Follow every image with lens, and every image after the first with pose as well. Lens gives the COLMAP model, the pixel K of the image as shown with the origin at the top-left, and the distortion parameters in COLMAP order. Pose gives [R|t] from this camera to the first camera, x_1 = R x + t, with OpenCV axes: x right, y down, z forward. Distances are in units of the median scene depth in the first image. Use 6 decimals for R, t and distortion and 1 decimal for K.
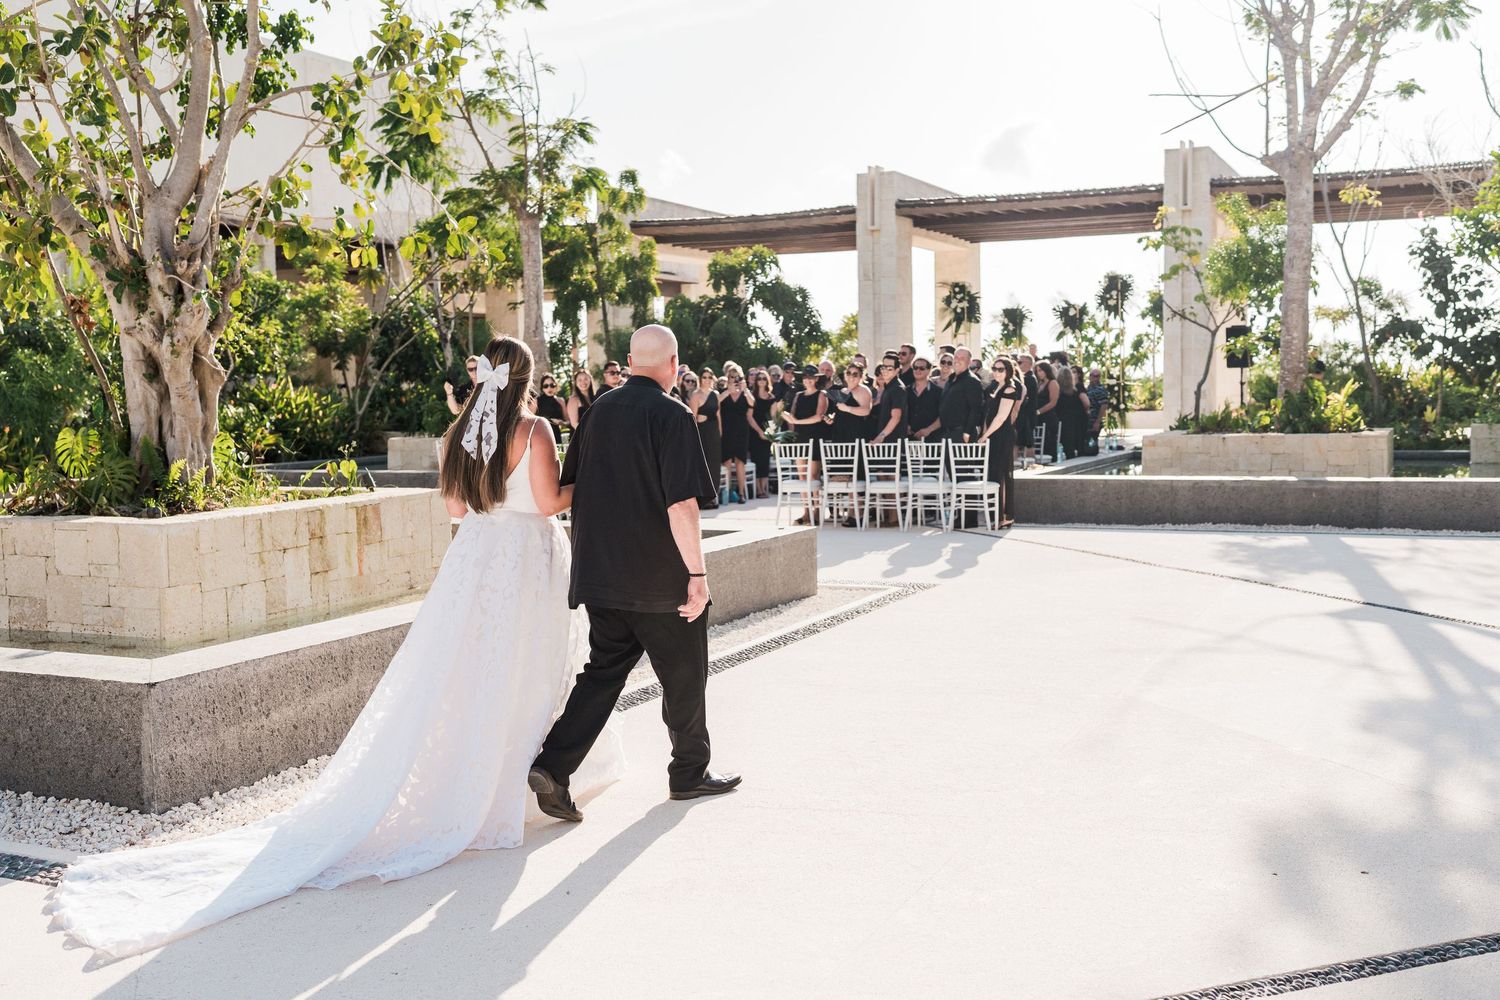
lens RADIAL K [[1476.8, 0, 745.4], [0, 1476.8, 527.5], [0, 0, 1]] dist [-0.059564, 0.084703]
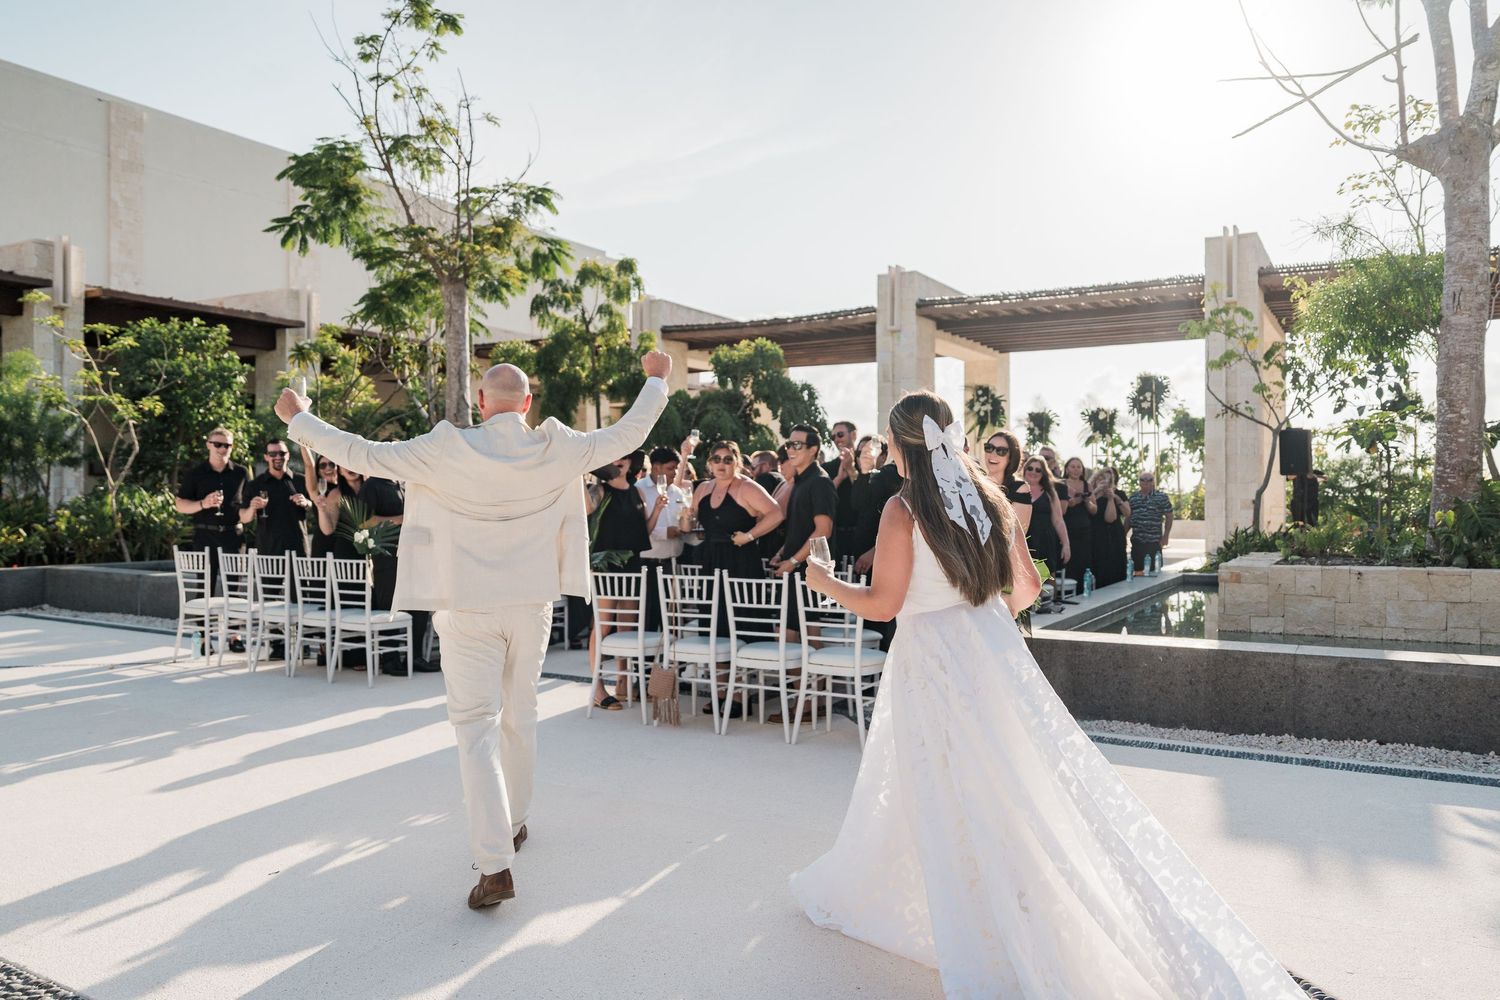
lens RADIAL K [[1070.5, 0, 765.9], [0, 1070.5, 494.9], [0, 0, 1]] dist [-0.006222, 0.001198]
pose [[0.996237, 0.018089, -0.084764, 0.071320], [-0.025961, 0.995355, -0.092703, -0.028150], [0.082694, 0.094555, 0.992079, 0.329000]]
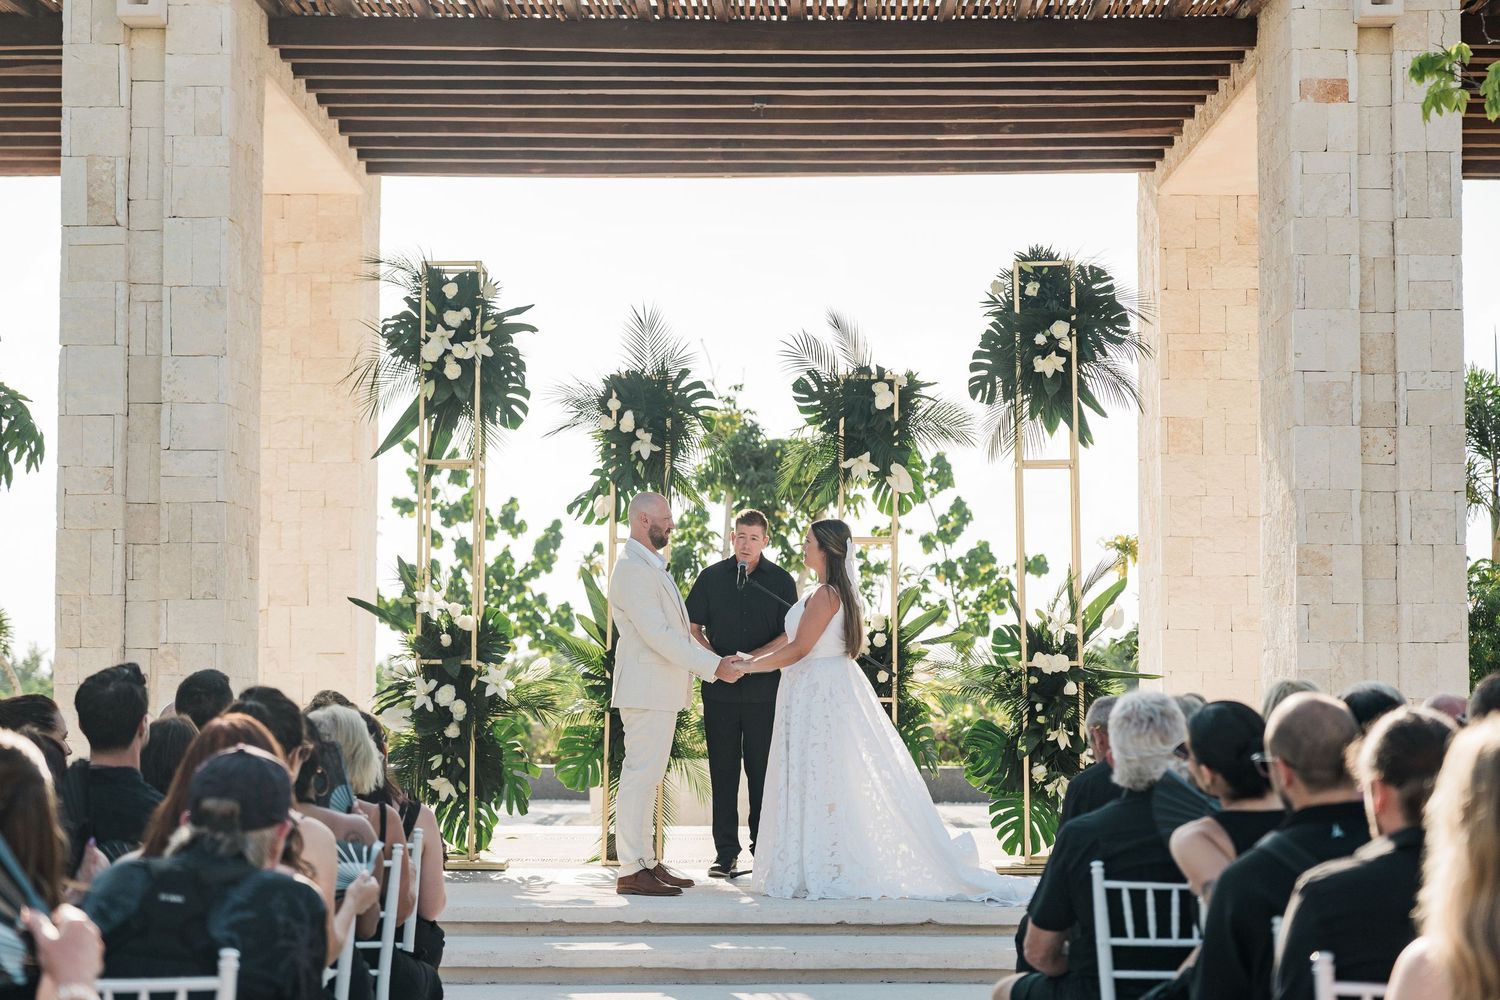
lens RADIAL K [[3107.6, 0, 747.6], [0, 3107.6, 472.6], [0, 0, 1]] dist [0.030053, -0.084839]
pose [[0.910195, 0.049000, 0.411270, -0.033412], [0.018557, 0.987155, -0.158681, -0.048332], [-0.413763, 0.152063, 0.897595, 0.553716]]
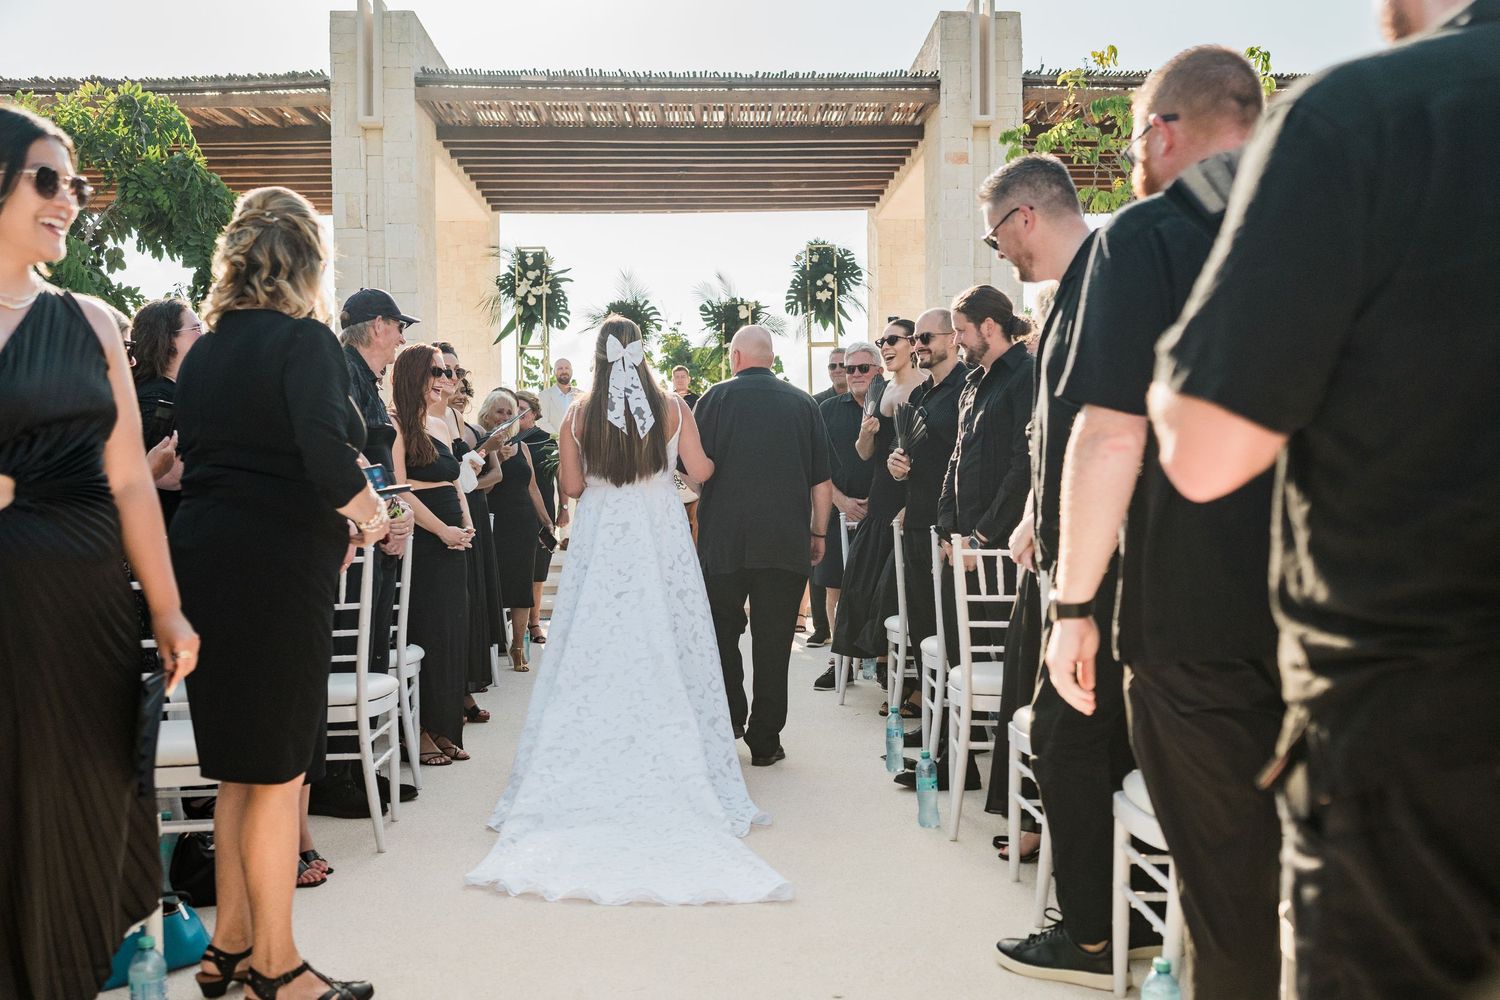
lens RADIAL K [[1439.8, 0, 754.7], [0, 1439.8, 504.8], [0, 0, 1]] dist [-0.011168, -0.002116]
pose [[0.891254, -0.000343, 0.453503, -0.017722], [0.035816, 0.996929, -0.069635, -0.041570], [-0.452087, 0.078305, 0.888530, 0.577156]]
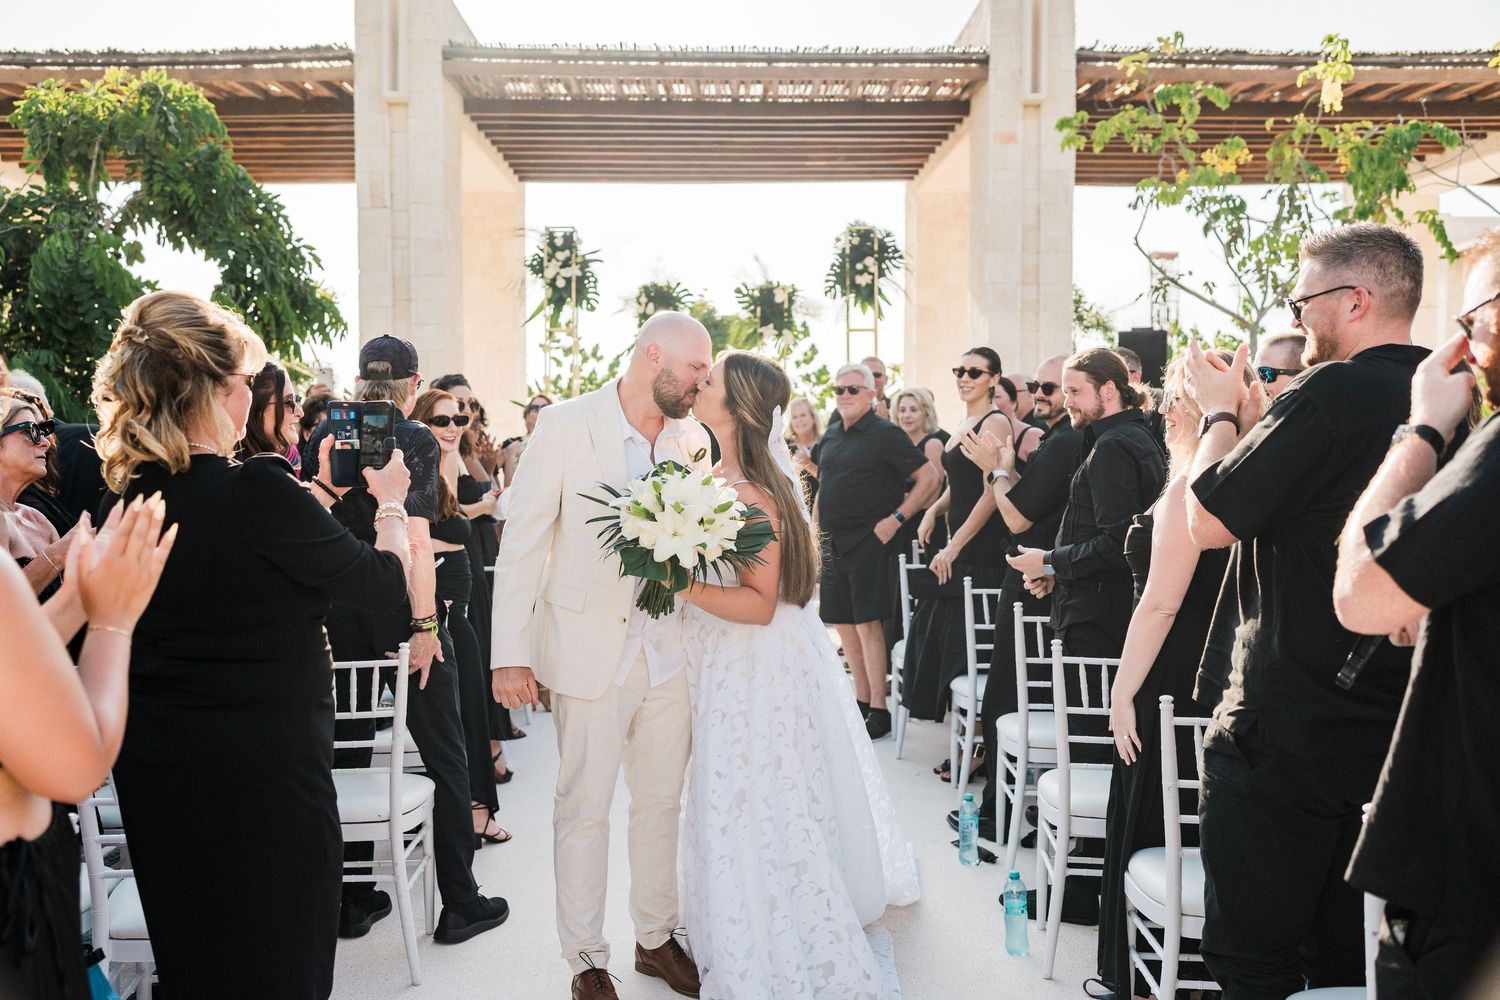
lens RADIAL K [[1447.3, 0, 750.0], [0, 1447.3, 500.0], [0, 0, 1]] dist [-0.013081, -0.007571]
pose [[0.898701, -0.004087, 0.438542, -0.015802], [0.024294, 0.998885, -0.040477, -0.057820], [-0.437888, 0.047031, 0.897799, 0.592989]]
